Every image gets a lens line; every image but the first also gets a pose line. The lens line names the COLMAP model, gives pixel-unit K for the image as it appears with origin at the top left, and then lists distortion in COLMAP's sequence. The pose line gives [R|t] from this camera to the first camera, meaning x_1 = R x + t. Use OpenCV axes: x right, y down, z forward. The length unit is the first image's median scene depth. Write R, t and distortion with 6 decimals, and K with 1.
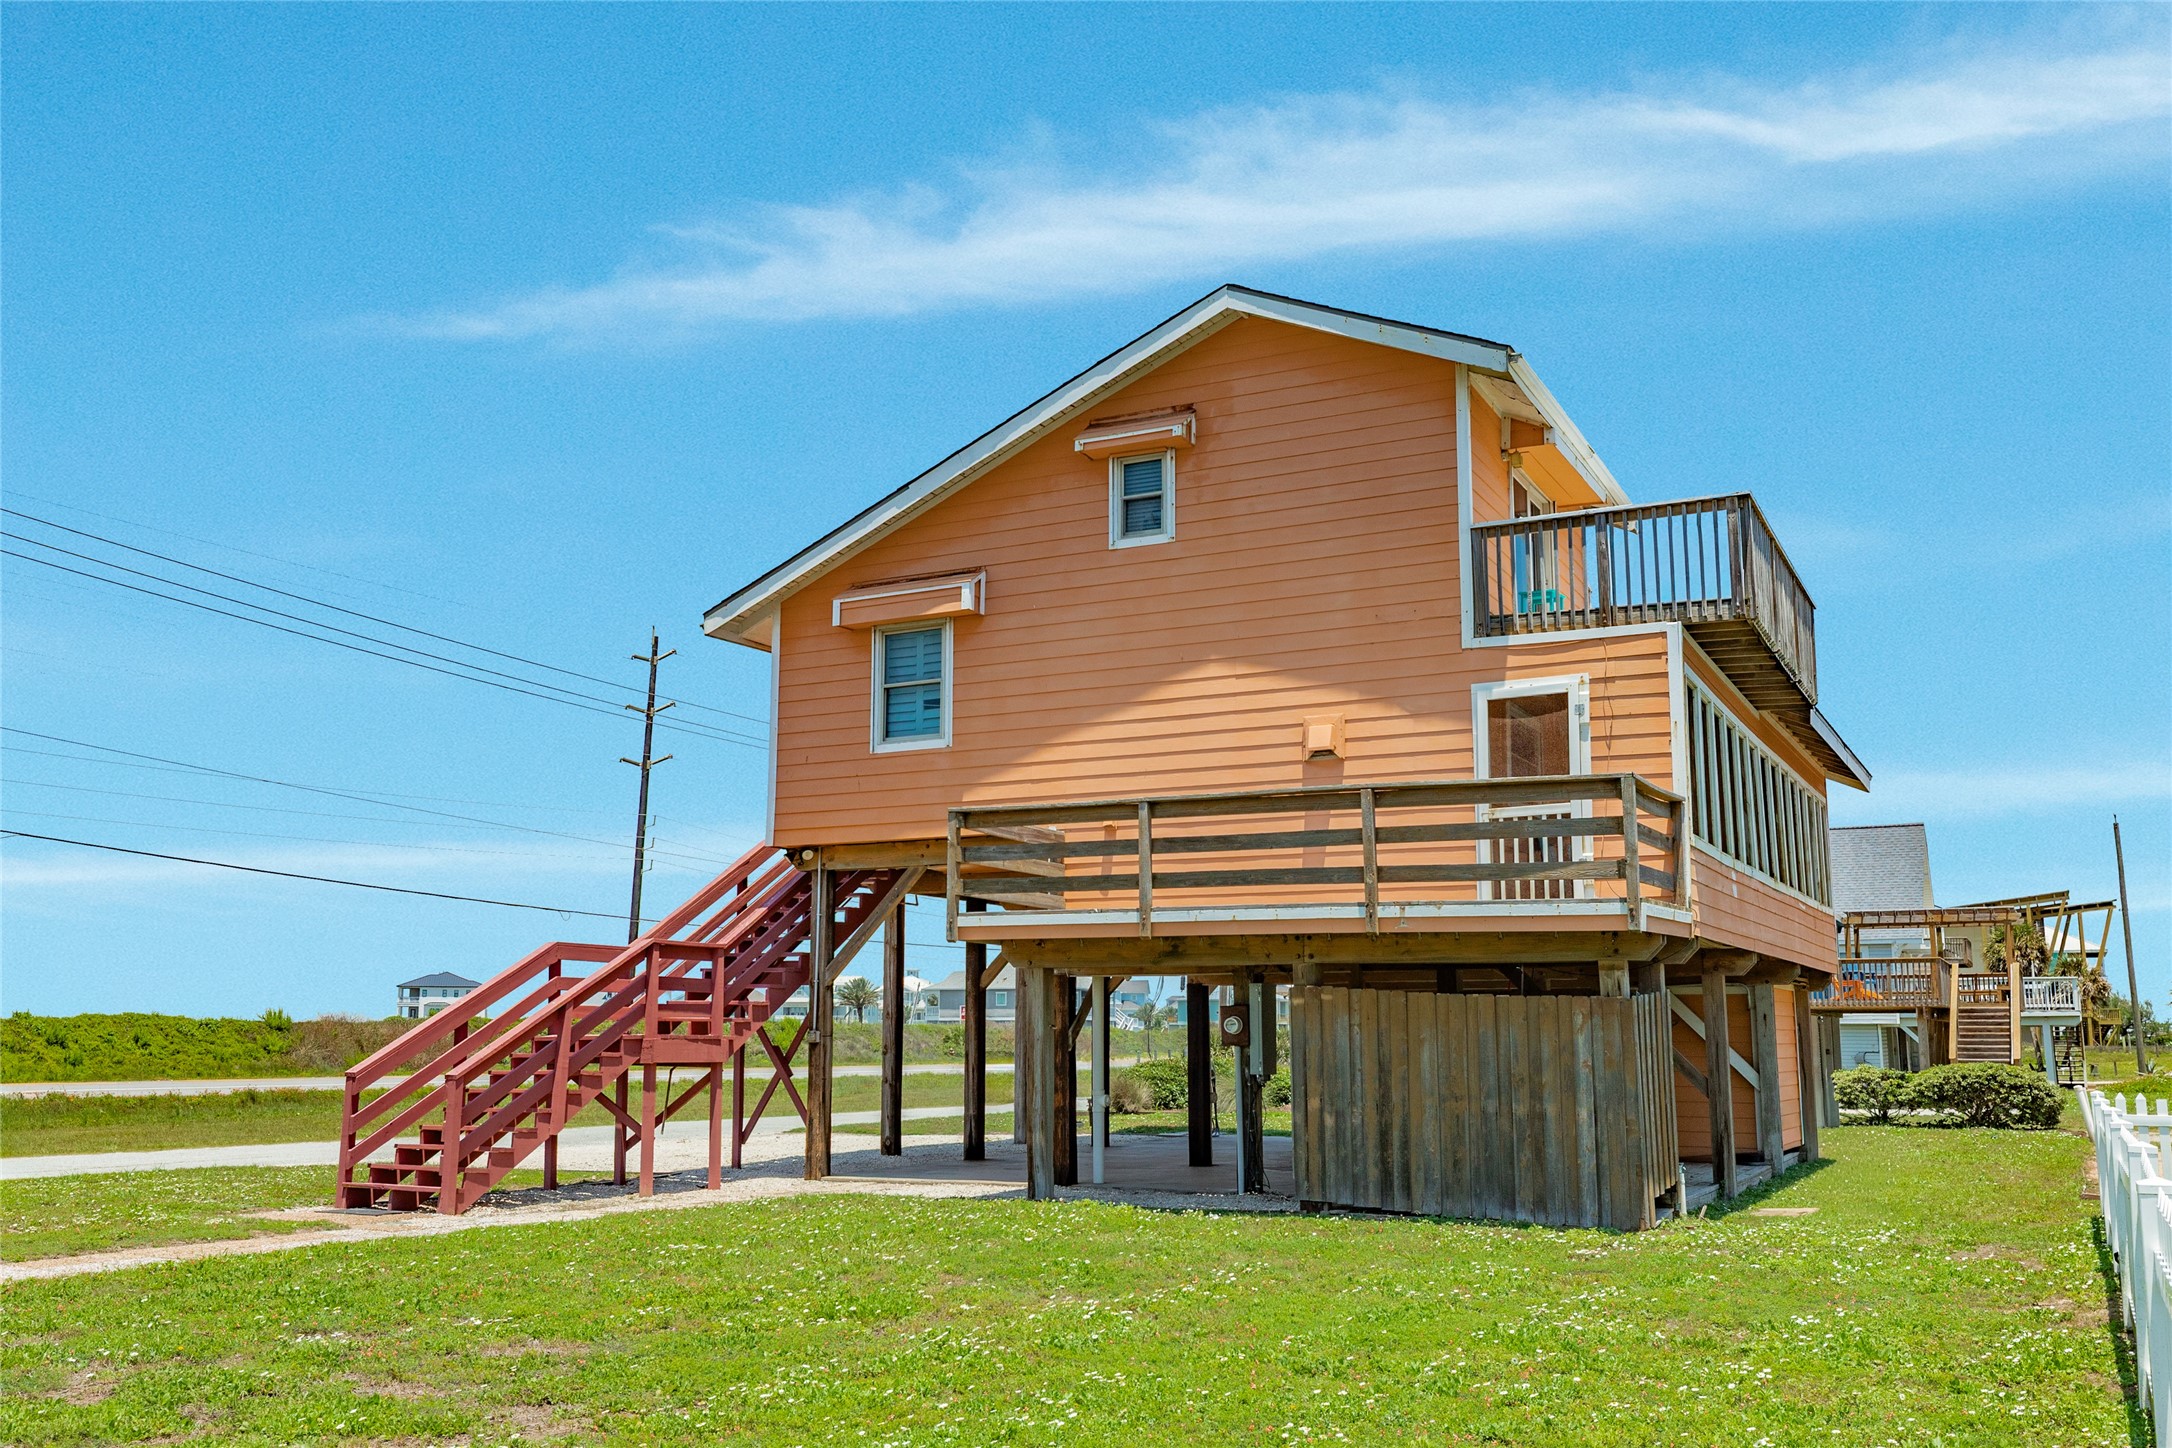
lens RADIAL K [[1856.1, 0, 1085.7], [0, 1856.1, 733.2], [0, 0, 1]] dist [0.006575, 0.002338]
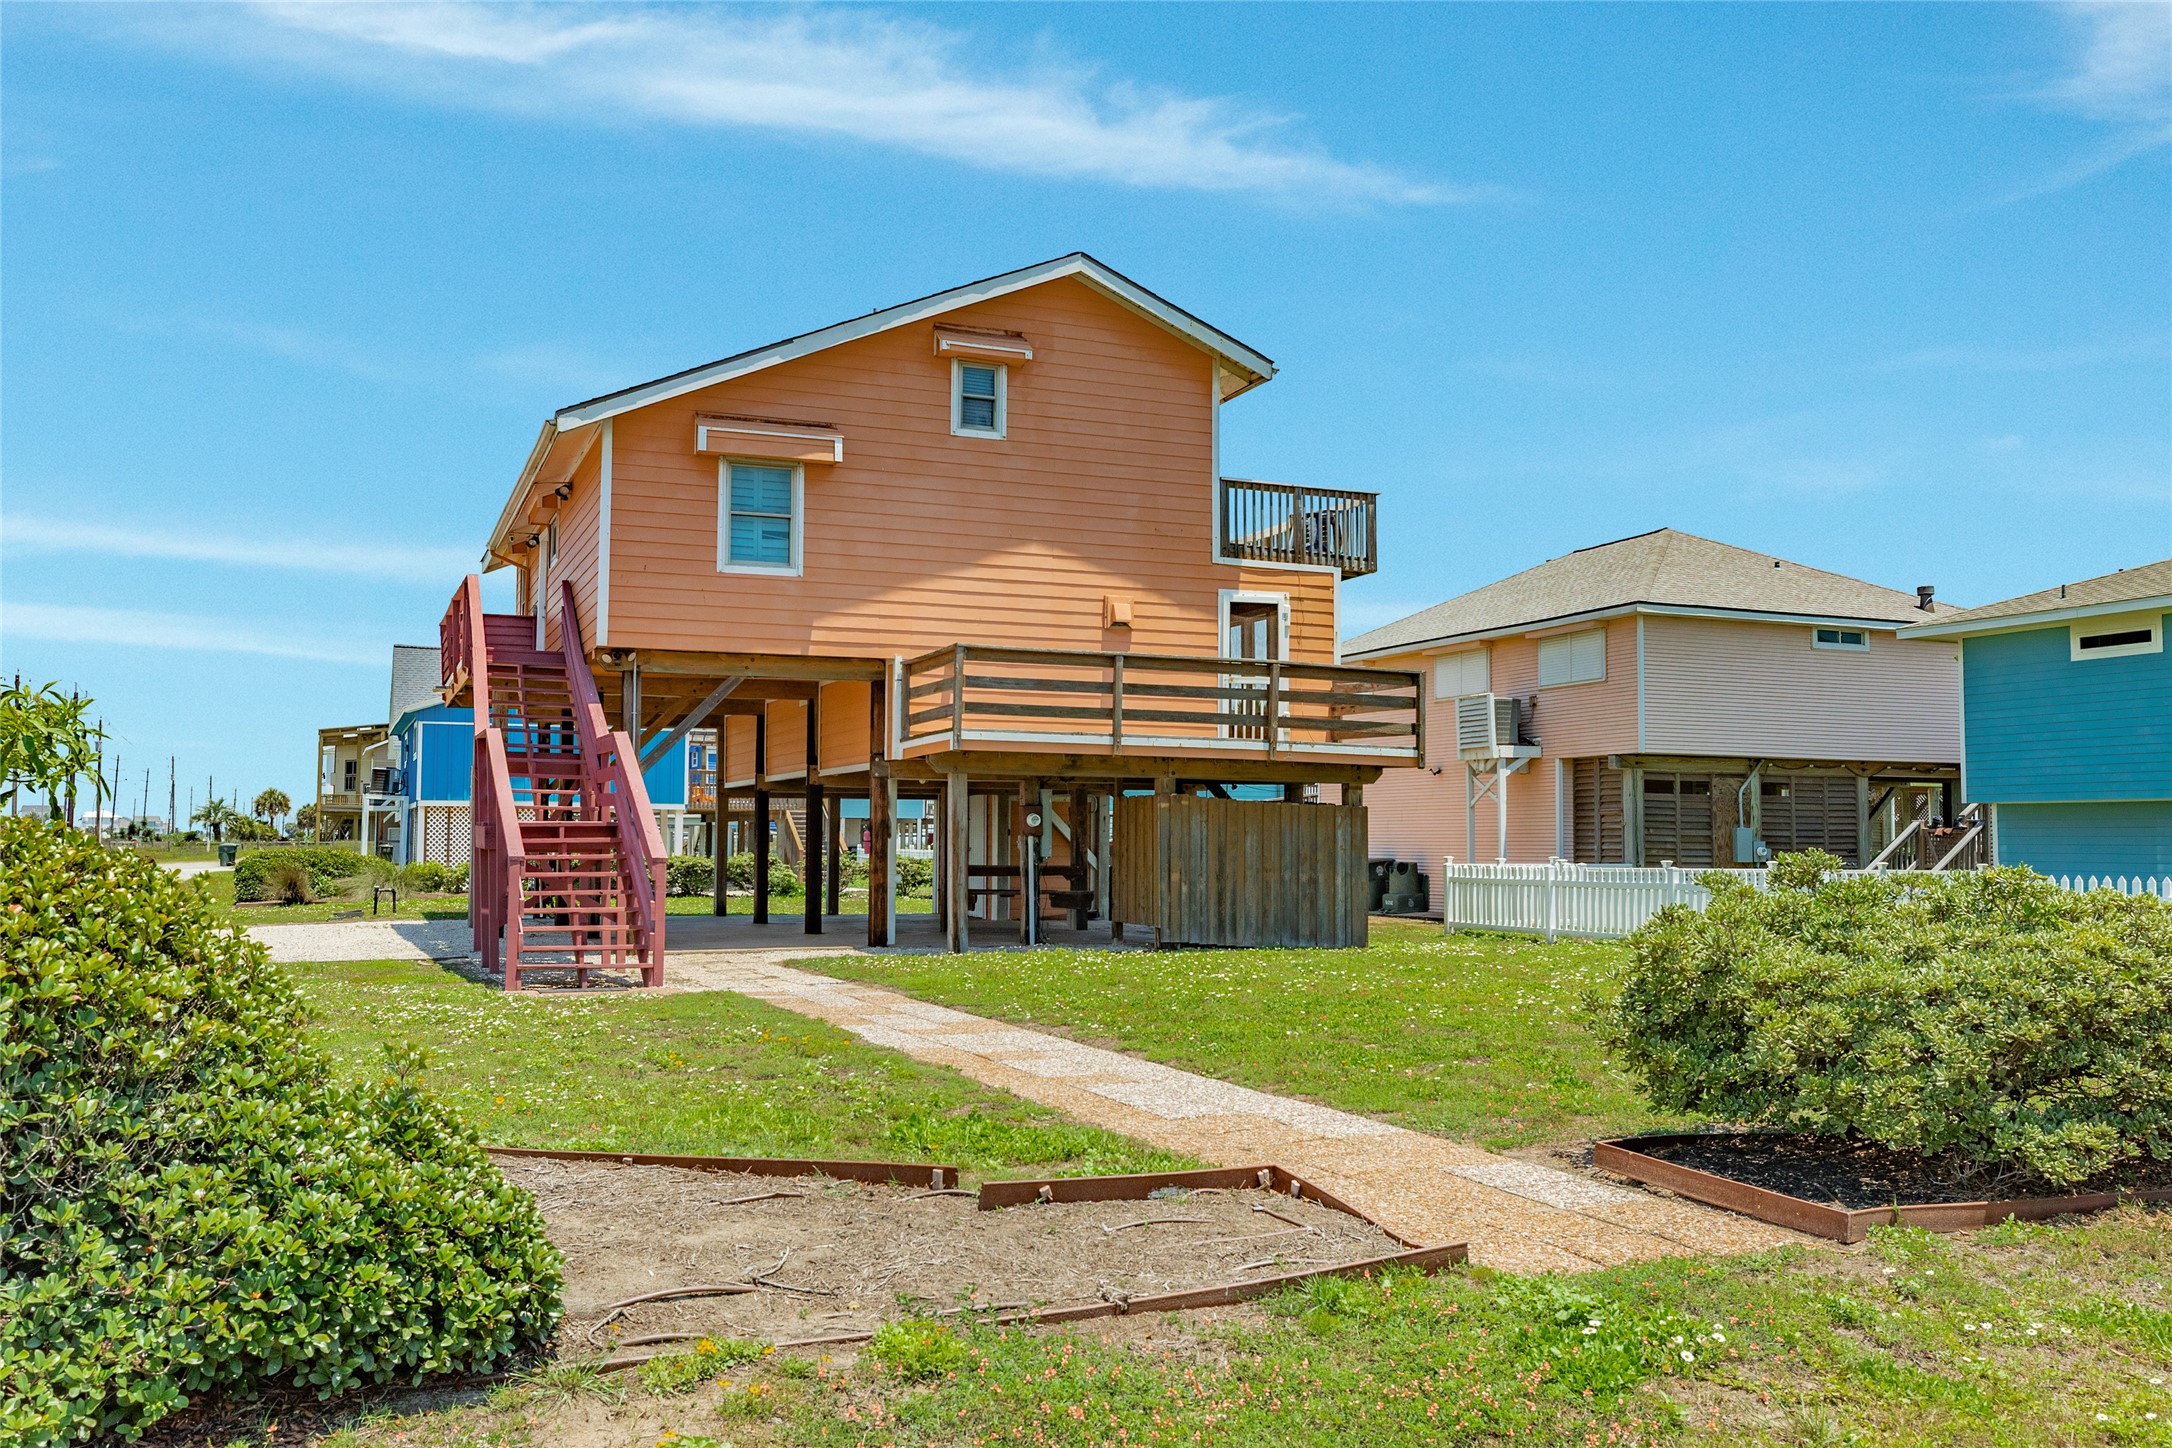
lens RADIAL K [[1868.5, 0, 1089.3], [0, 1868.5, 717.2], [0, 0, 1]] dist [0.012905, 0.001334]
pose [[0.644657, 0.056934, 0.762349, -0.924547], [-0.127742, 0.991225, 0.033993, 0.034553], [-0.753724, -0.119298, 0.646273, 0.122411]]
